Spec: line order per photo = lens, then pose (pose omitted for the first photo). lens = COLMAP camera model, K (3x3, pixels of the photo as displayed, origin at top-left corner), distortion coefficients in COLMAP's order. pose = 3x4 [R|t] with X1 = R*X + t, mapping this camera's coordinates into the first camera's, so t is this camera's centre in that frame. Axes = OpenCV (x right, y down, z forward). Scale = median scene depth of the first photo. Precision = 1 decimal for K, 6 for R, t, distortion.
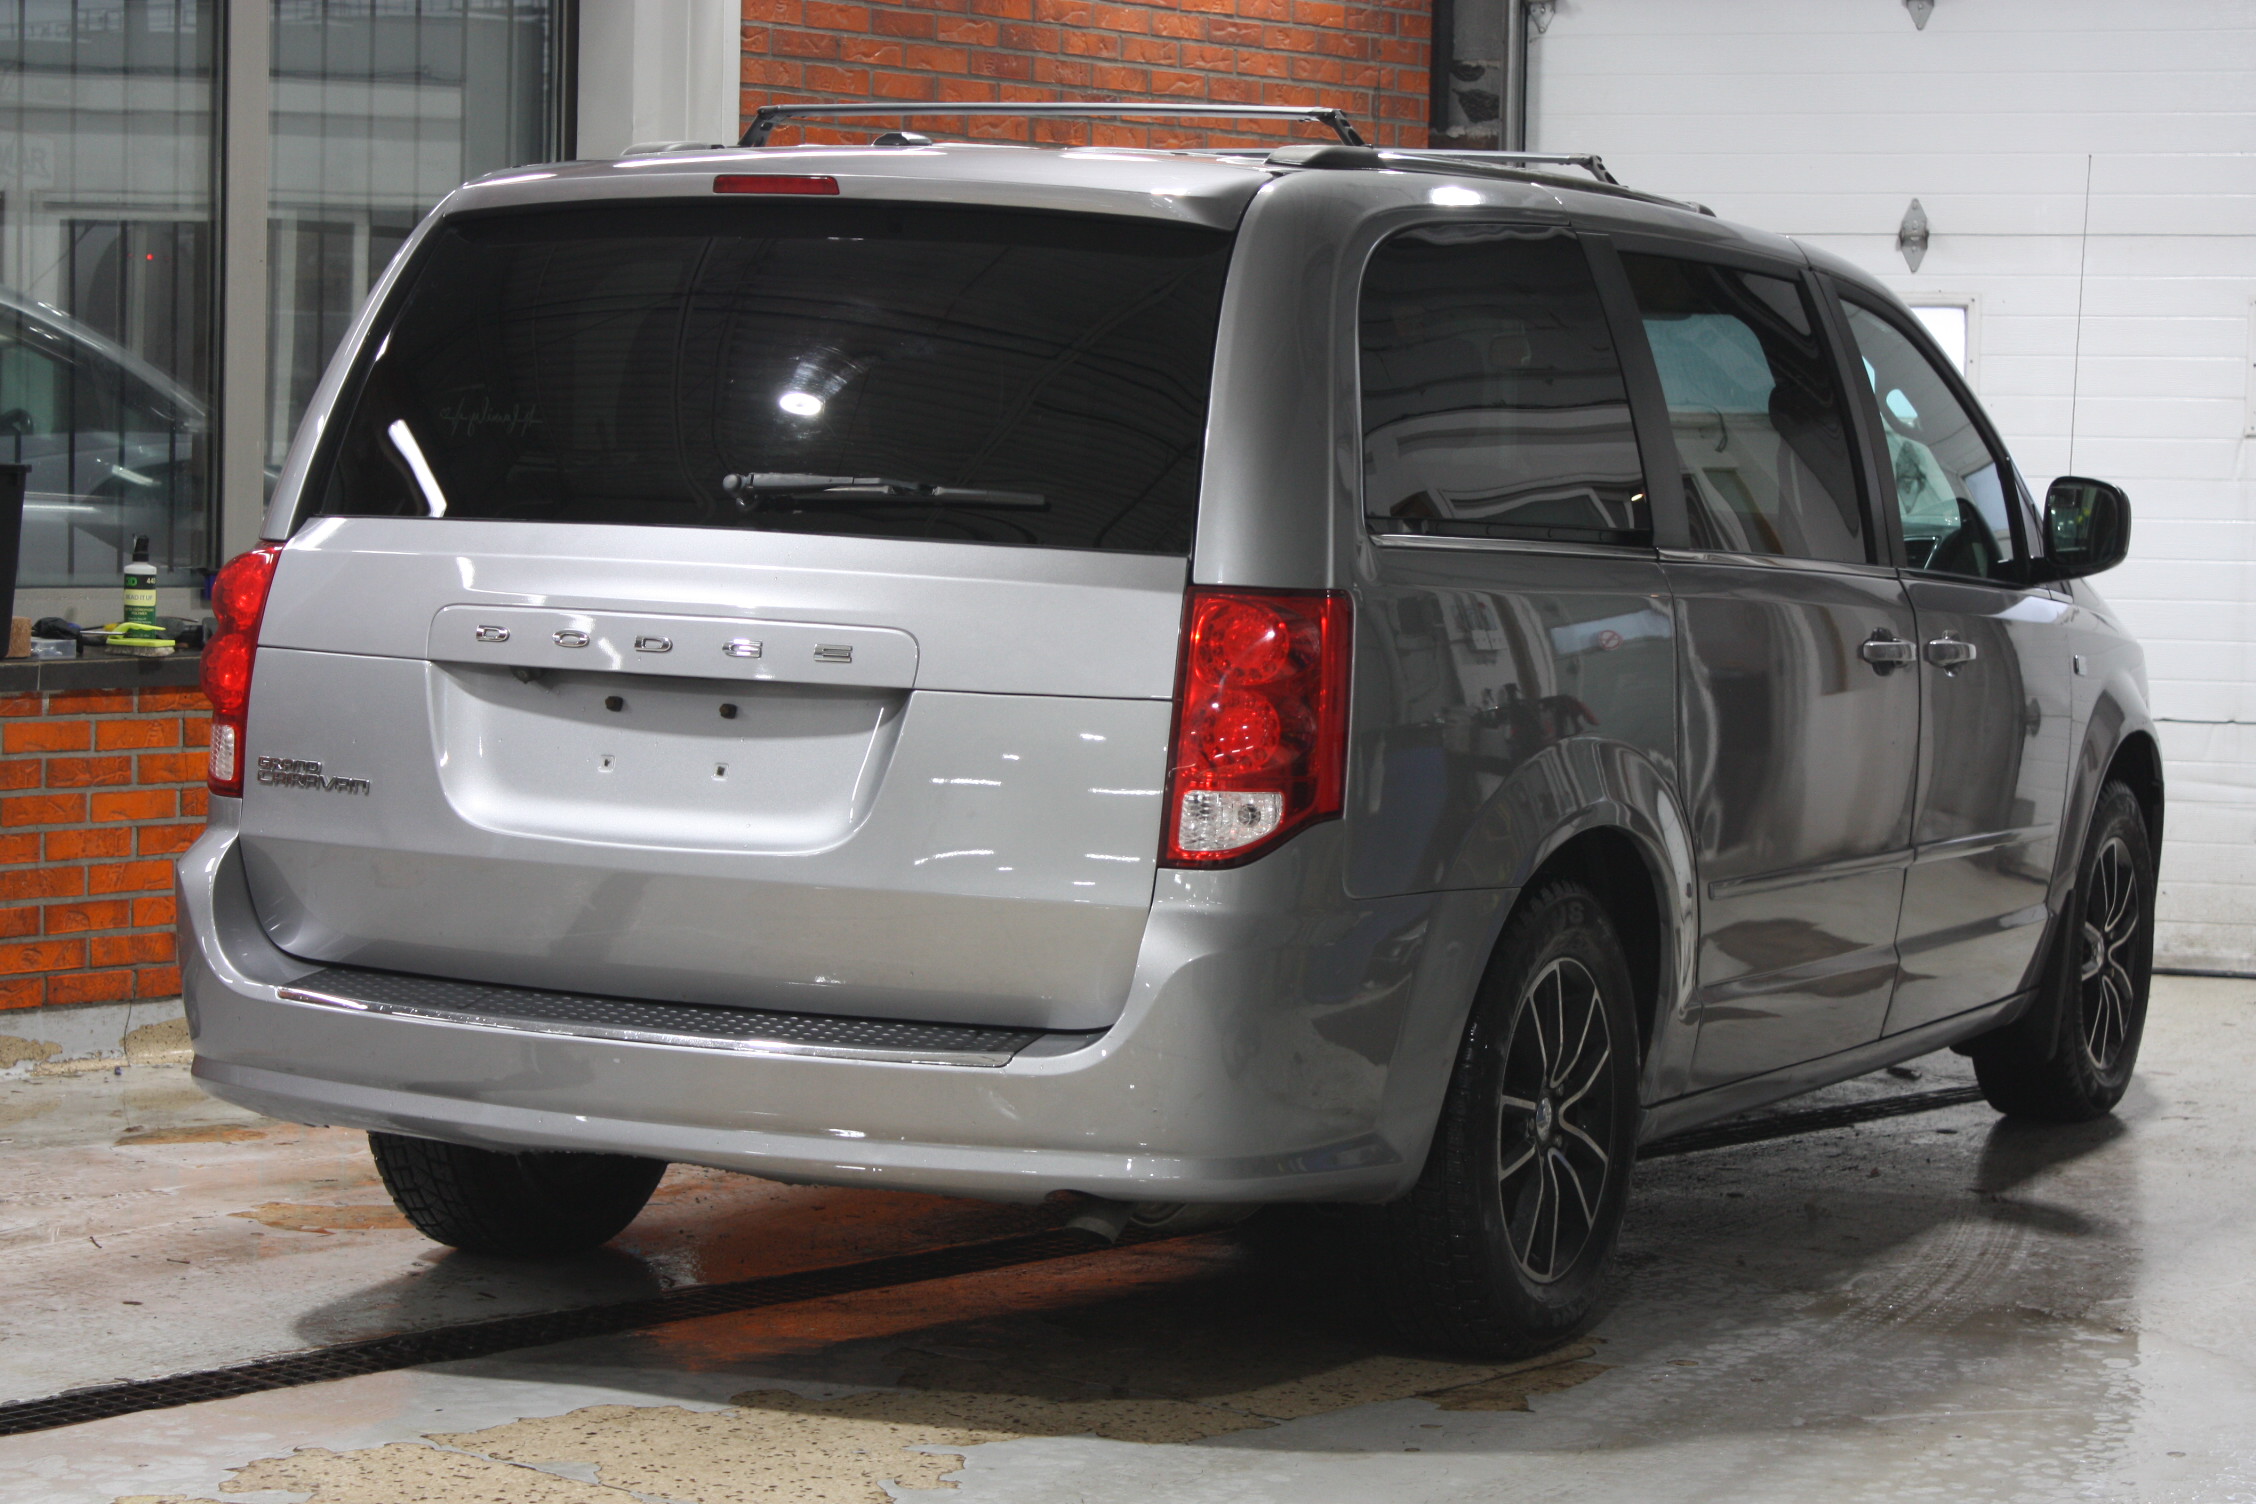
lens RADIAL K [[5065.6, 0, 1127.9], [0, 5065.6, 752.9], [0, 0, 1]] dist [-0.151224, 0.000000]
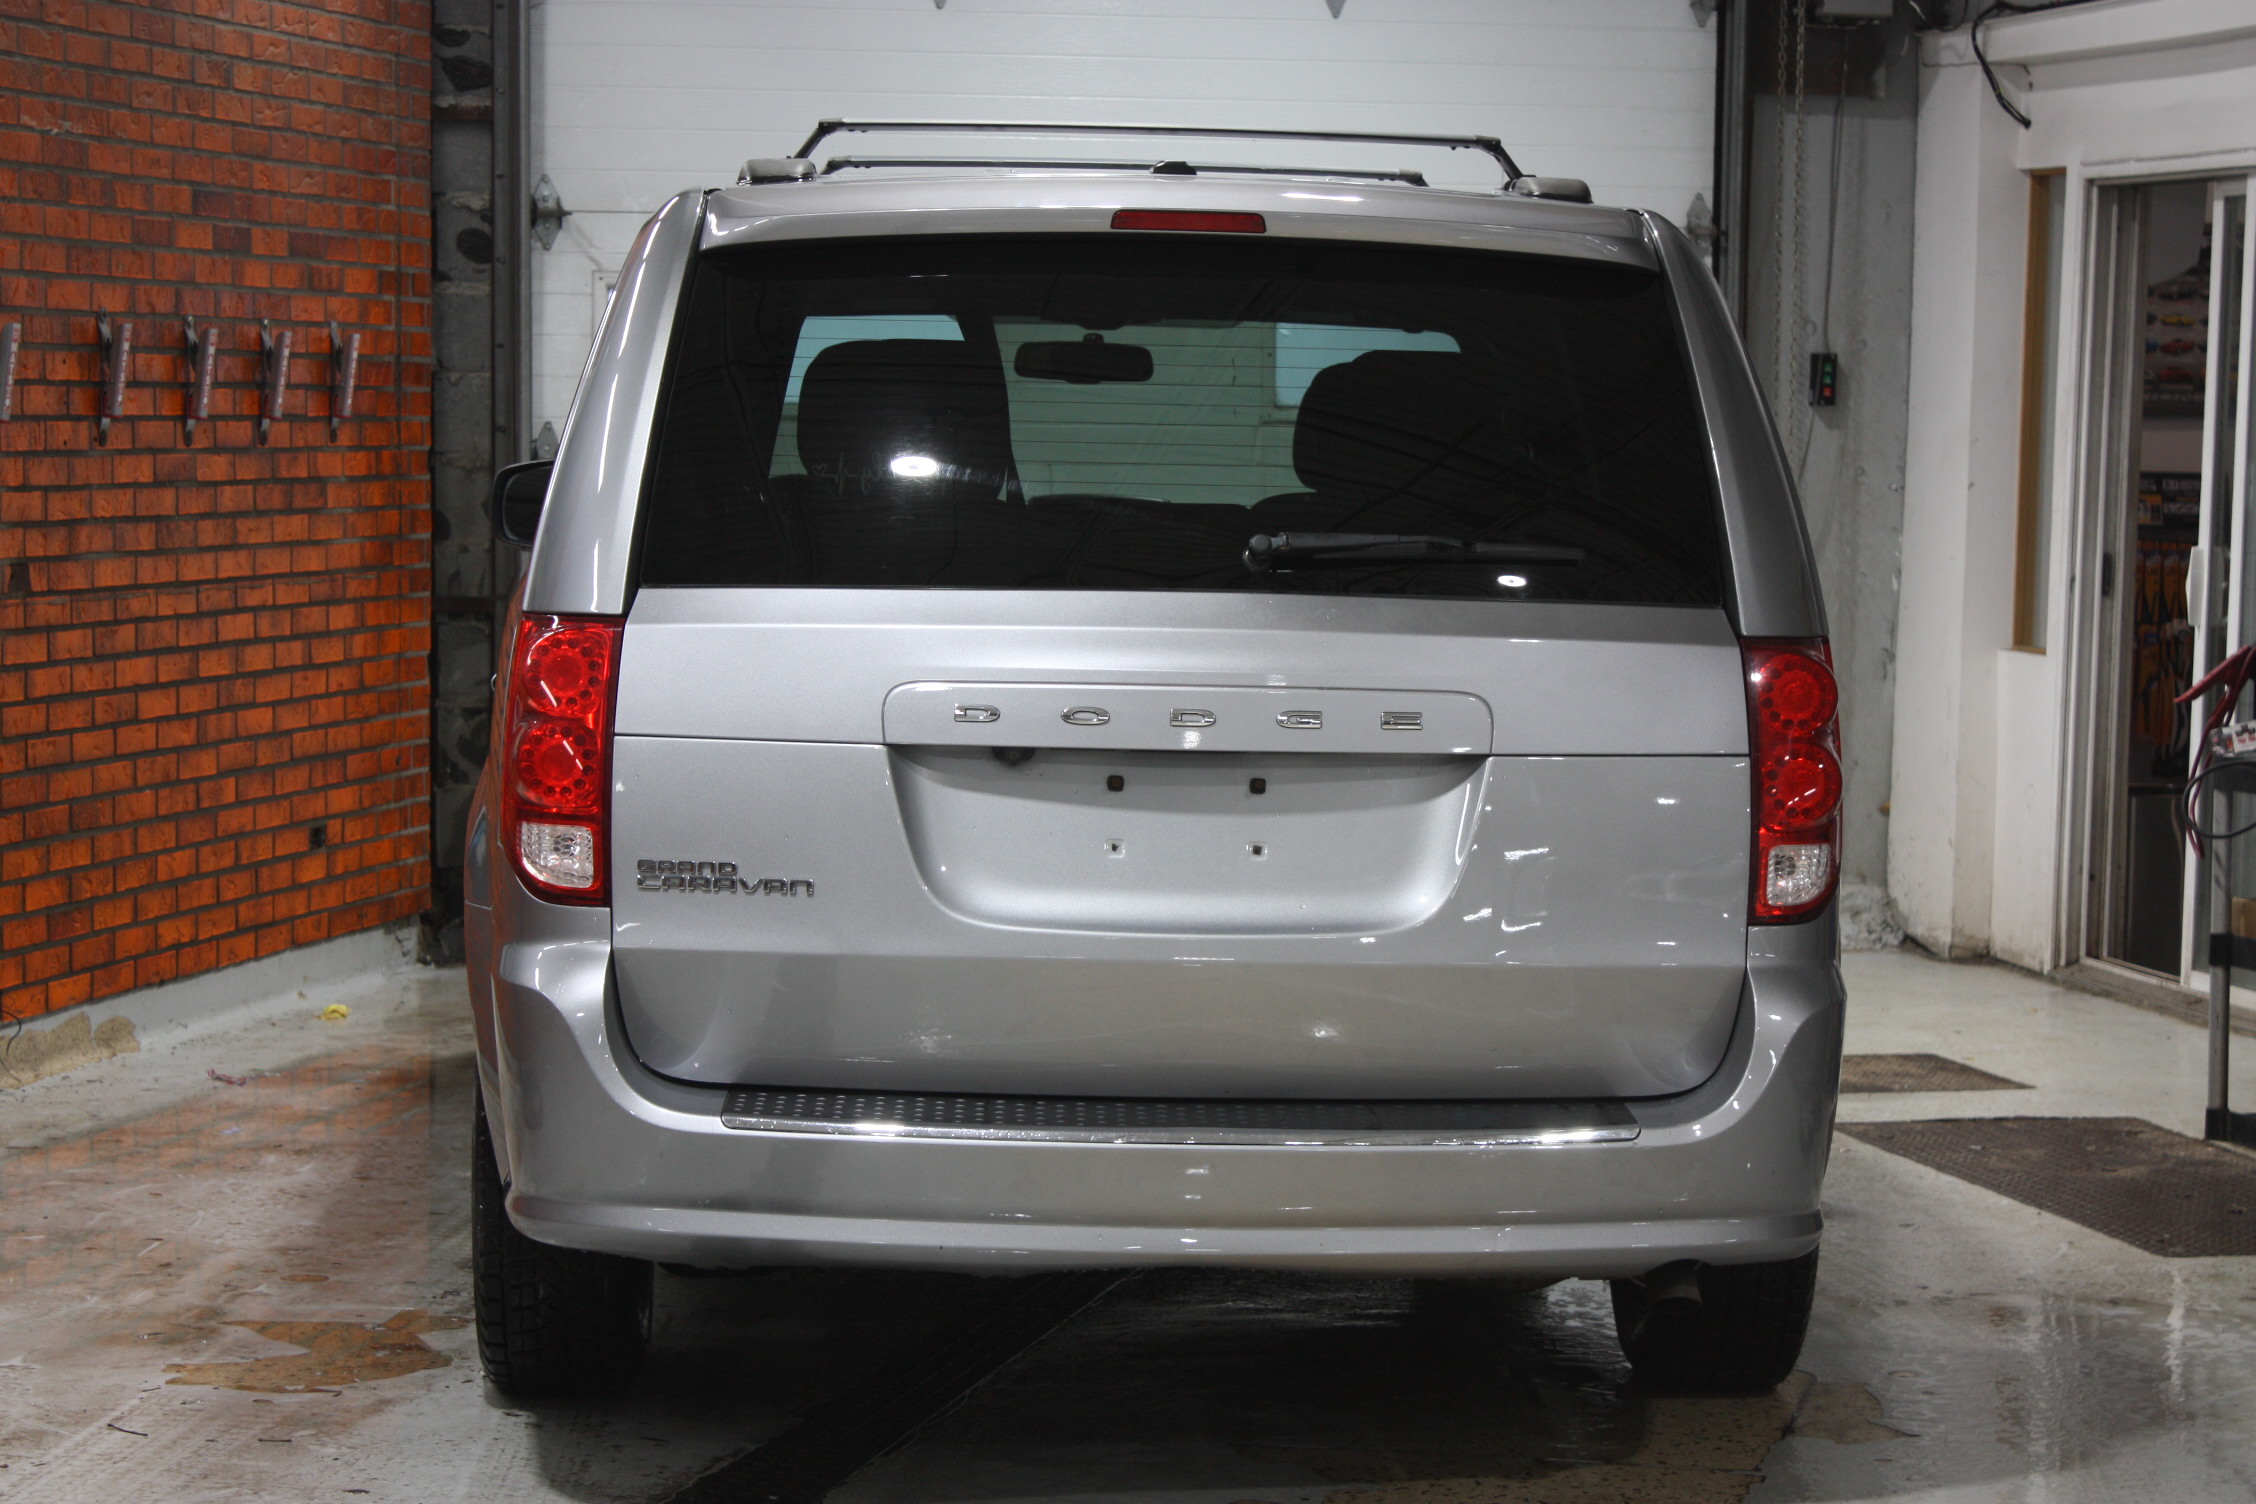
lens RADIAL K [[5040.9, 0, 1127.7], [0, 5040.9, 749.0], [0, 0, 1]] dist [0.121653, 0.000000]
pose [[0.873556, -0.047985, 0.484352, -0.524782], [0.039278, 0.998833, 0.028115, -0.040109], [-0.485136, -0.005536, 0.874421, 0.179920]]
